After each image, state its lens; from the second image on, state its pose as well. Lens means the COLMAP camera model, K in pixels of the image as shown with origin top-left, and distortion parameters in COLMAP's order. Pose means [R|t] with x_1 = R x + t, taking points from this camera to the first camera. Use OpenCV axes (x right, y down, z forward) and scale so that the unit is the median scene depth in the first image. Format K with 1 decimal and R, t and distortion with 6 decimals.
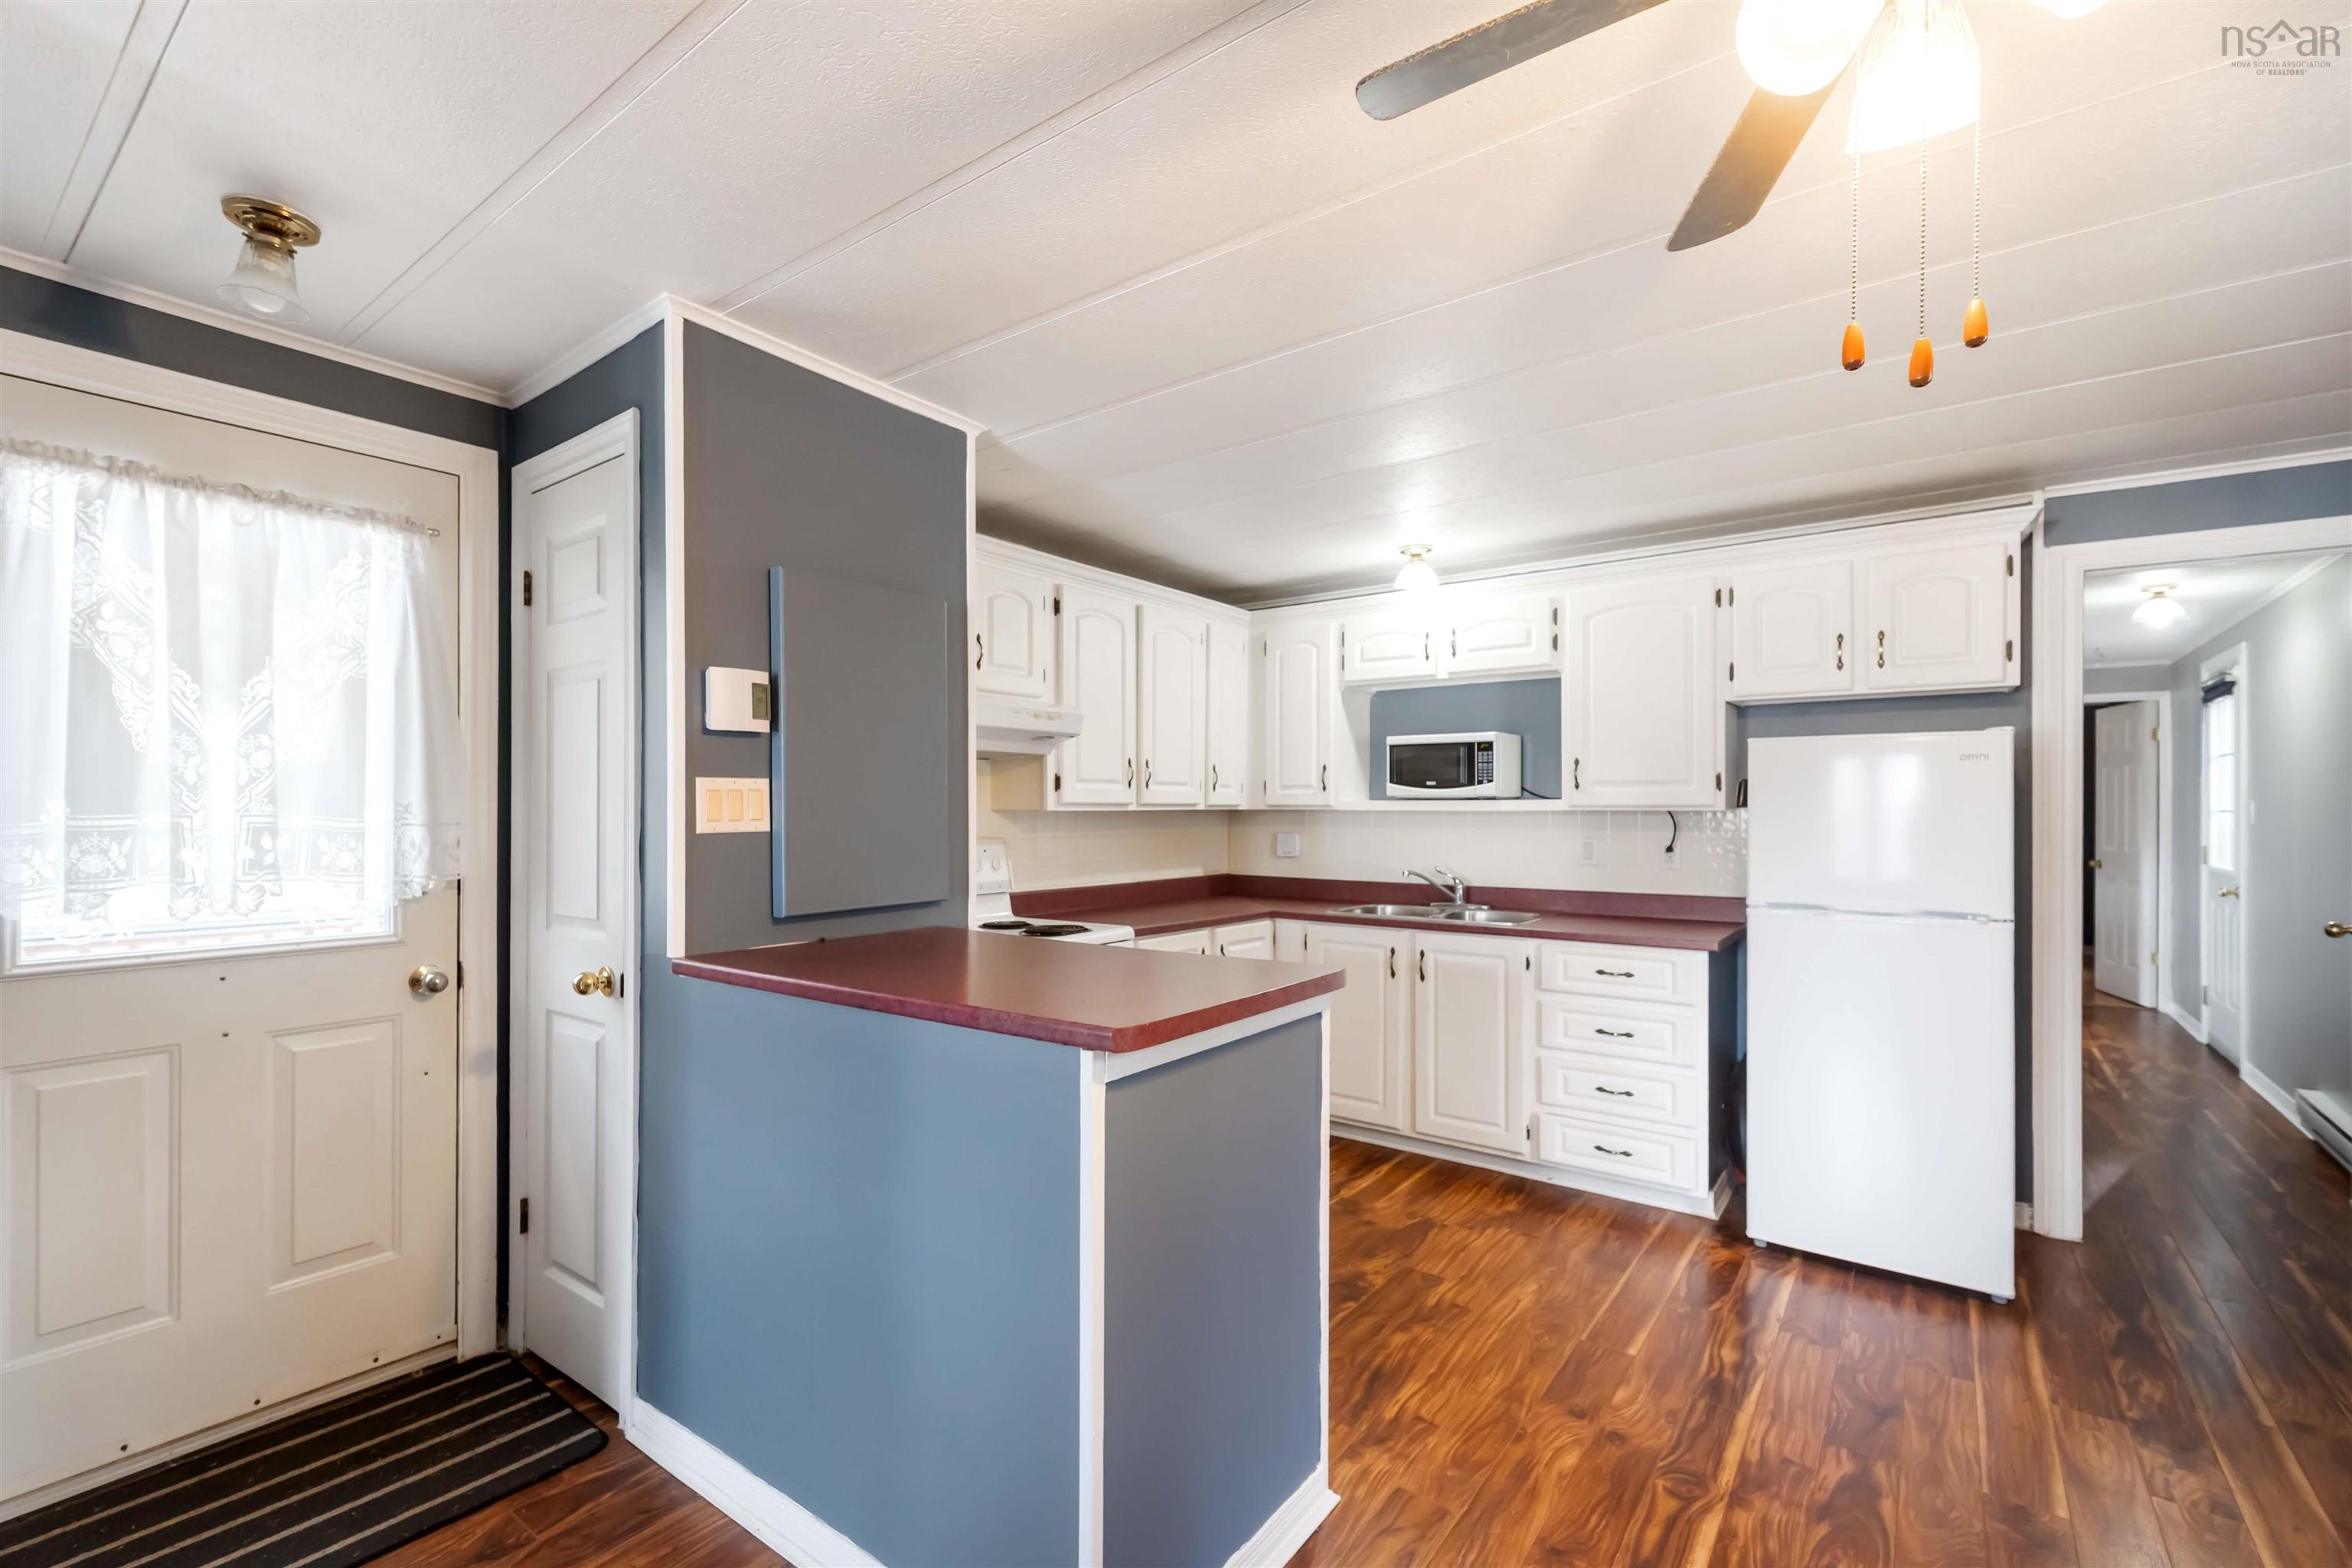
lens RADIAL K [[1016.7, 0, 1180.9], [0, 1016.7, 805.5], [0, 0, 1]] dist [0.006520, -0.000025]
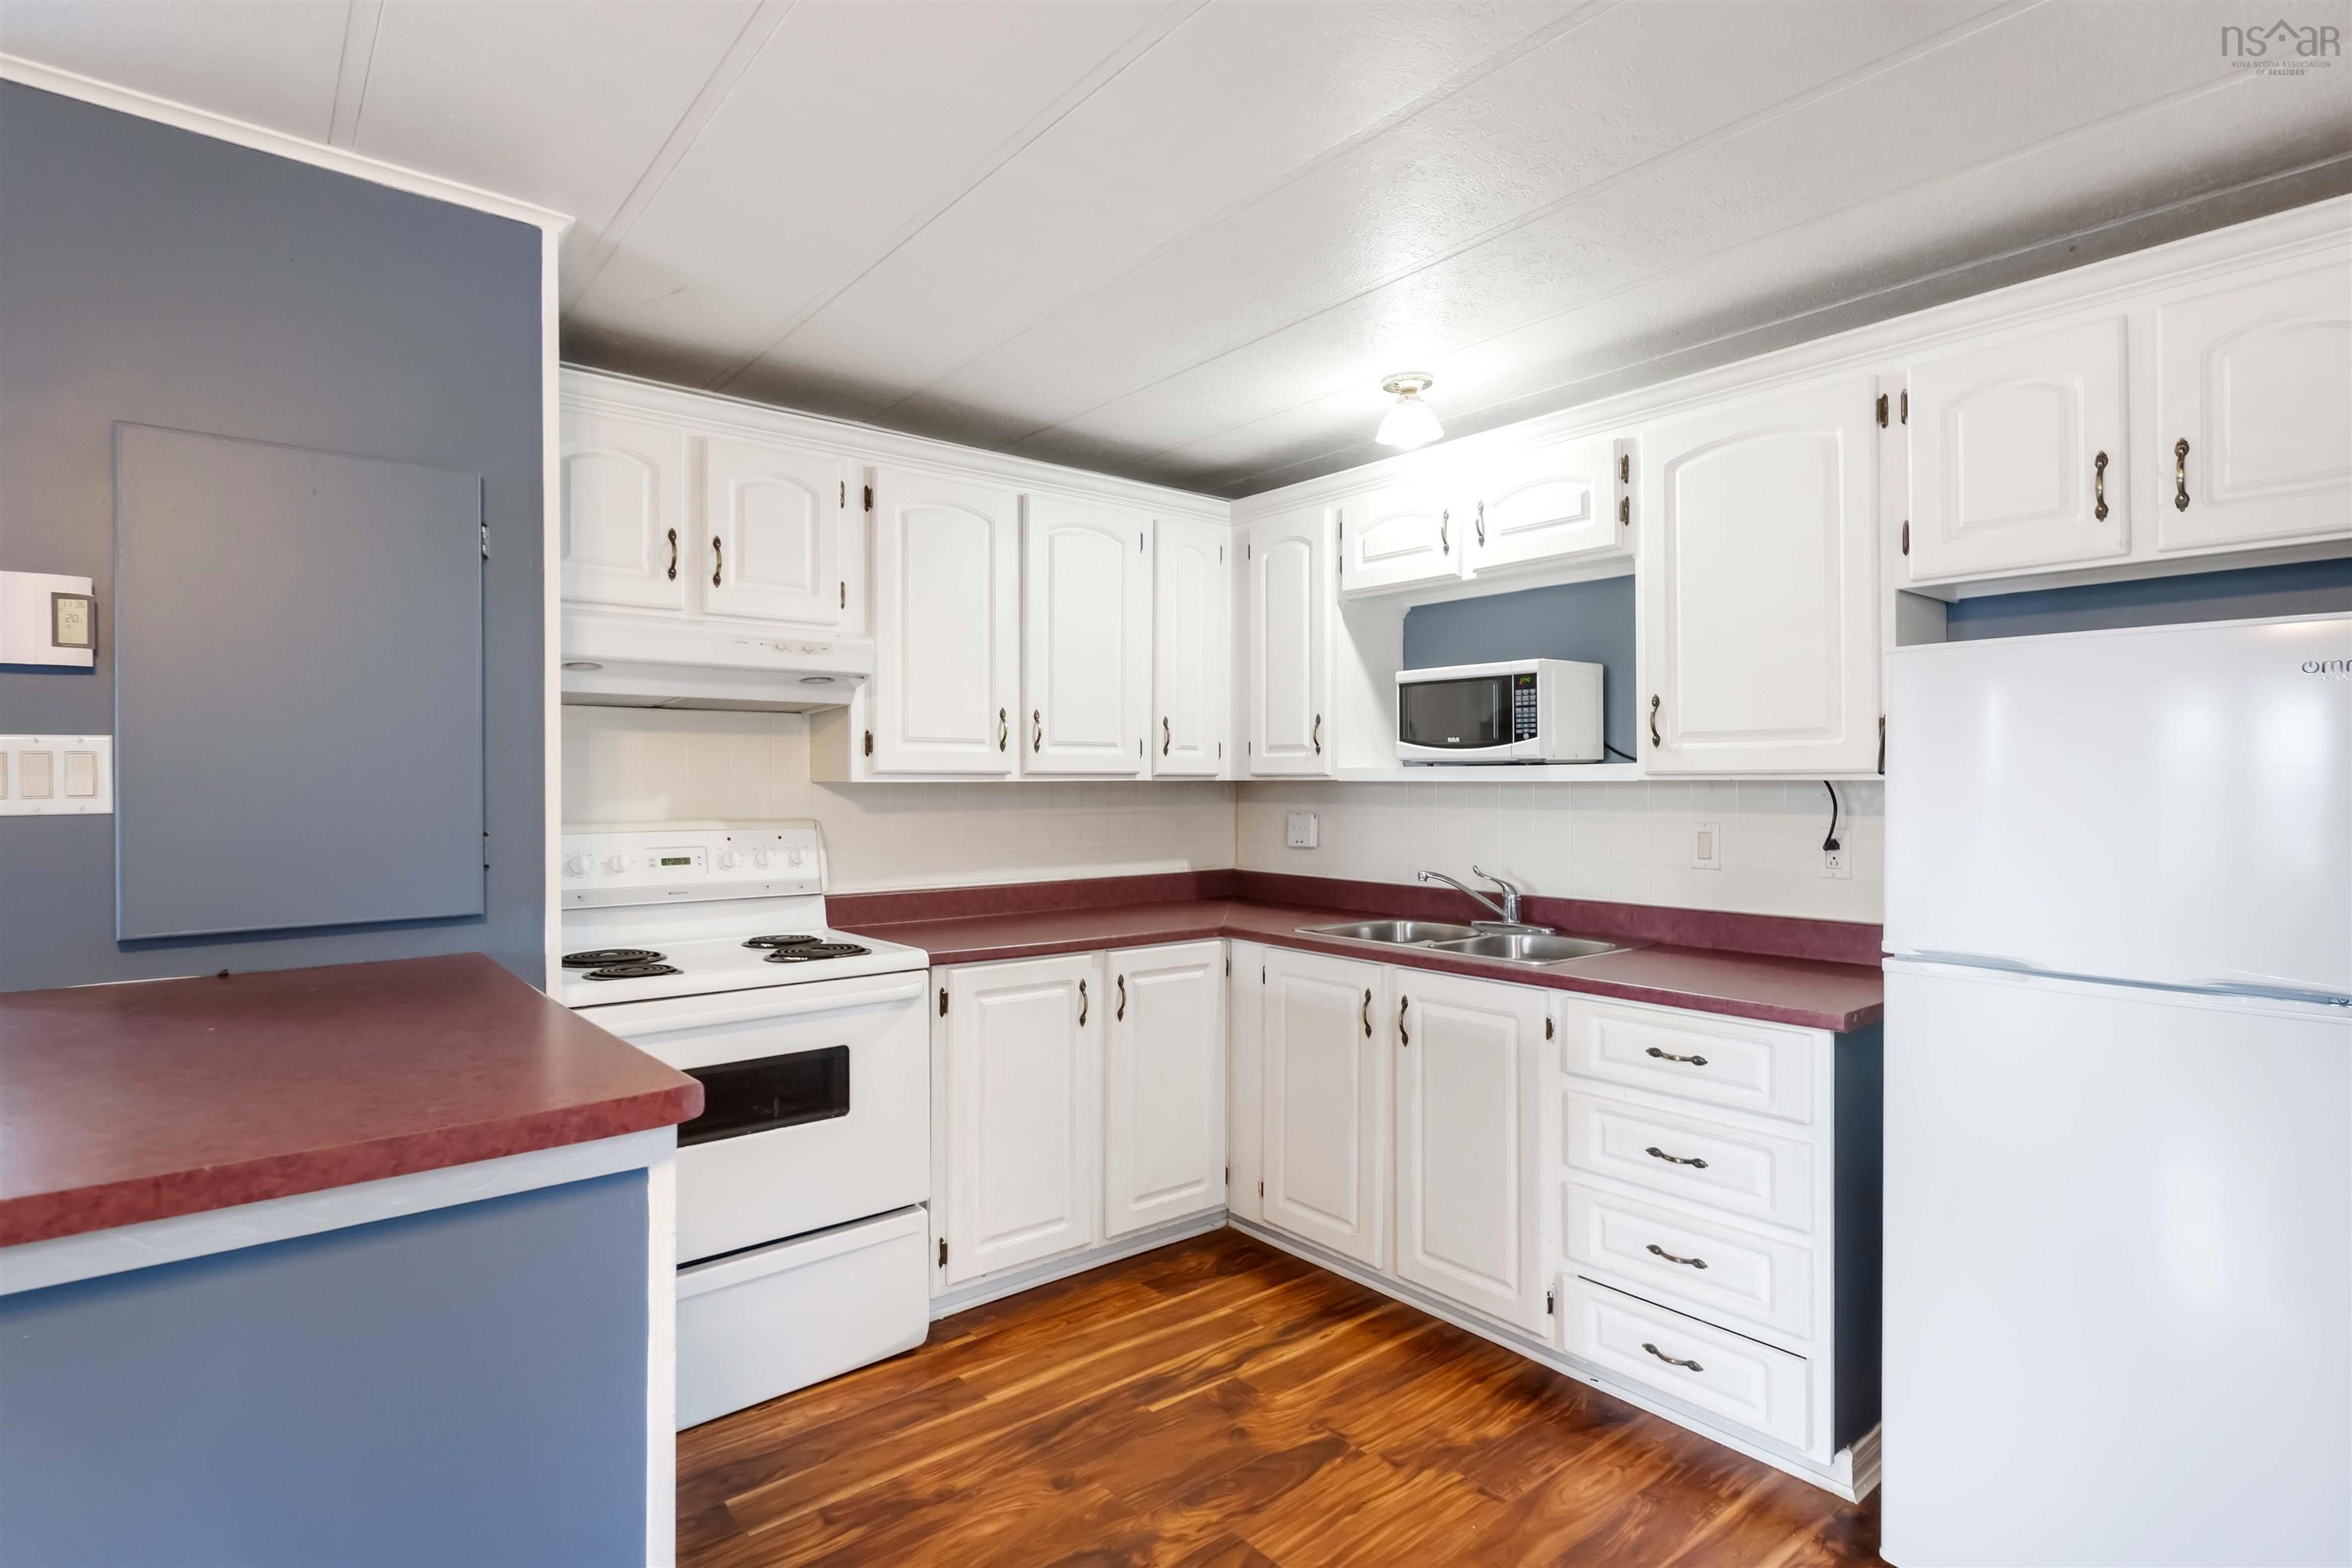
lens RADIAL K [[1162.5, 0, 1174.3], [0, 1162.5, 774.7], [0, 0, 1]] dist [-0.003728, -0.000490]
pose [[0.970838, -0.003124, -0.239717, 0.270480], [0.002521, 0.999993, -0.002824, 0.002415], [0.239724, 0.002137, 0.970839, 0.244599]]
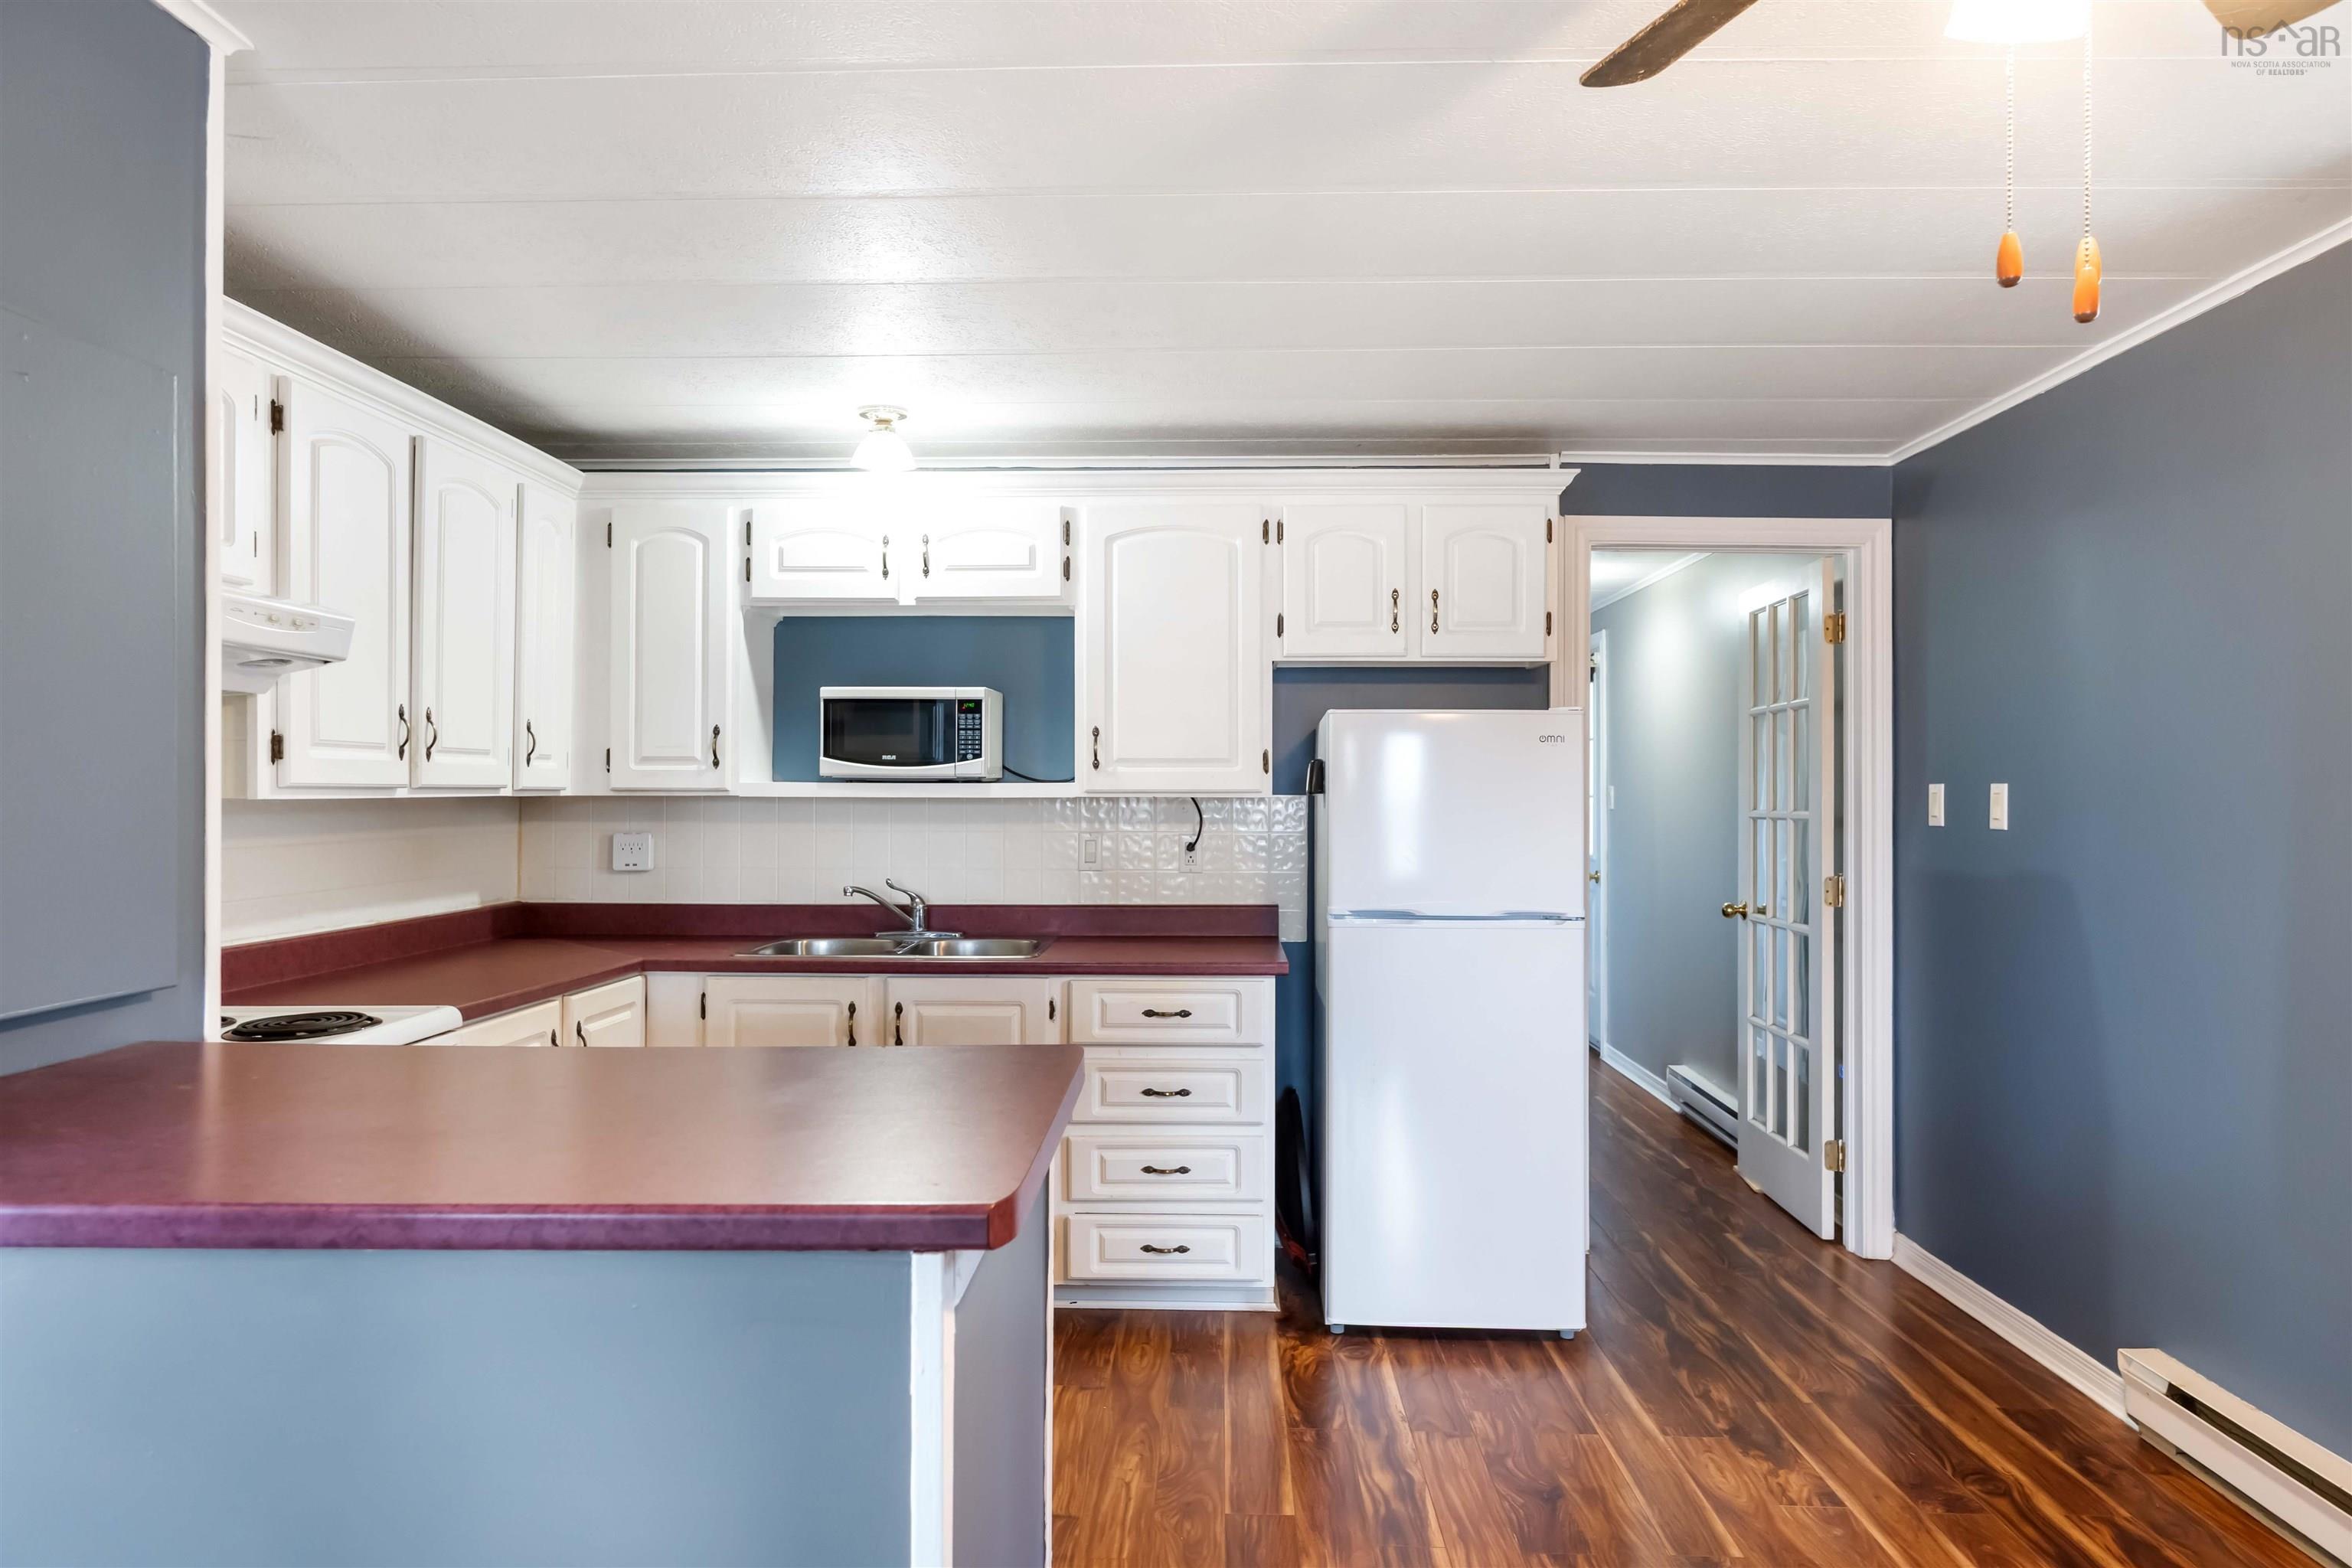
lens RADIAL K [[1423.0, 0, 1179.5], [0, 1423.0, 780.3], [0, 0, 1]] dist [0.000003, 0.000074]
pose [[0.820621, 0.005339, 0.571448, -0.151468], [-0.002609, 0.999981, -0.005596, -0.002072], [-0.571467, 0.003101, 0.820619, 0.112197]]
